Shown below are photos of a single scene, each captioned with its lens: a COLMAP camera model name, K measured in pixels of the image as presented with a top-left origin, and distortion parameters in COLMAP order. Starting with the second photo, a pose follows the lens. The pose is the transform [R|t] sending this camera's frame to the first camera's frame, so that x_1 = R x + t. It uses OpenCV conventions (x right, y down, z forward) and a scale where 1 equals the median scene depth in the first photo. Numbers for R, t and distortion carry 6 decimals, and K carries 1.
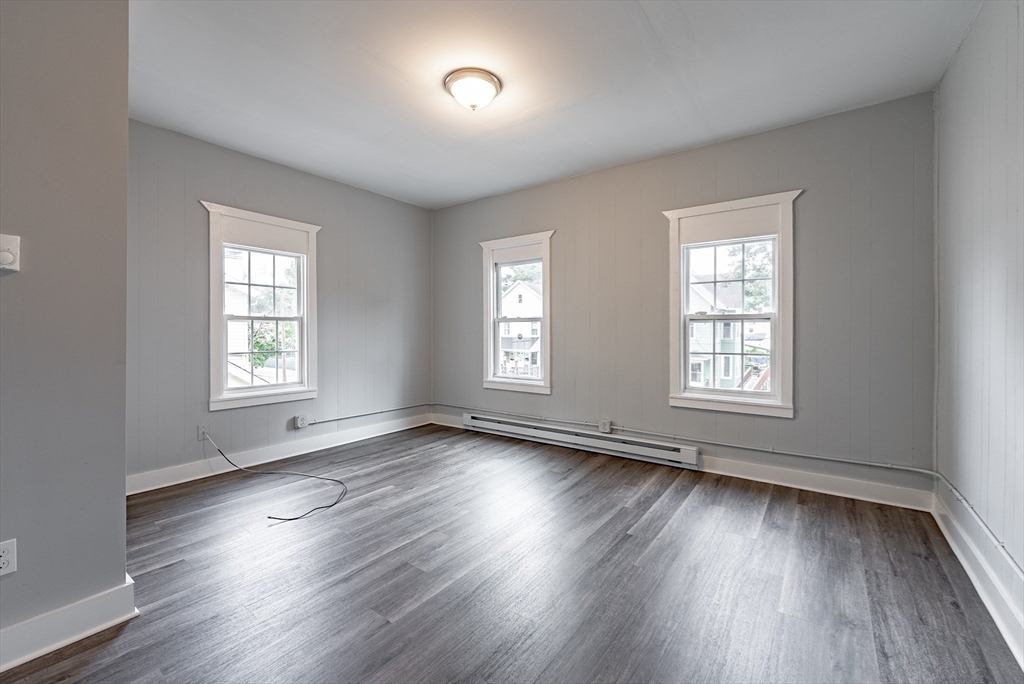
lens RADIAL K [[421.8, 0, 513.3], [0, 421.8, 339.6], [0, 0, 1]] dist [0.000601, -0.000312]
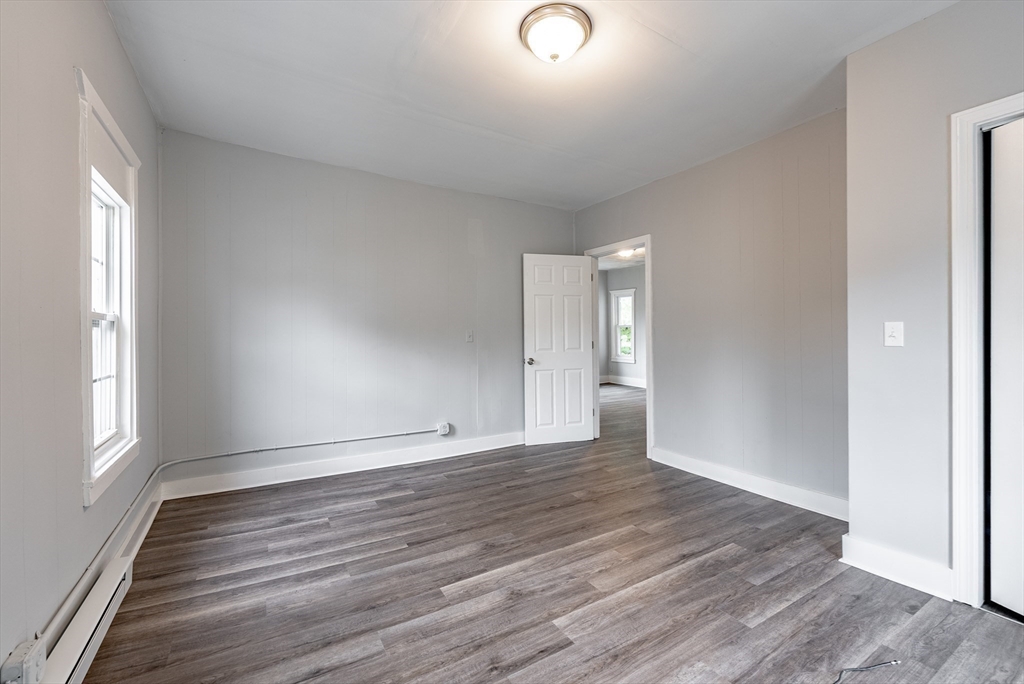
lens RADIAL K [[421.8, 0, 513.3], [0, 421.8, 339.6], [0, 0, 1]] dist [0.000601, -0.000312]
pose [[-0.928250, 0.000678, 0.371956, -0.310090], [0.010710, 0.999632, 0.024906, -0.040247], [-0.371803, 0.027103, -0.927916, 1.739818]]
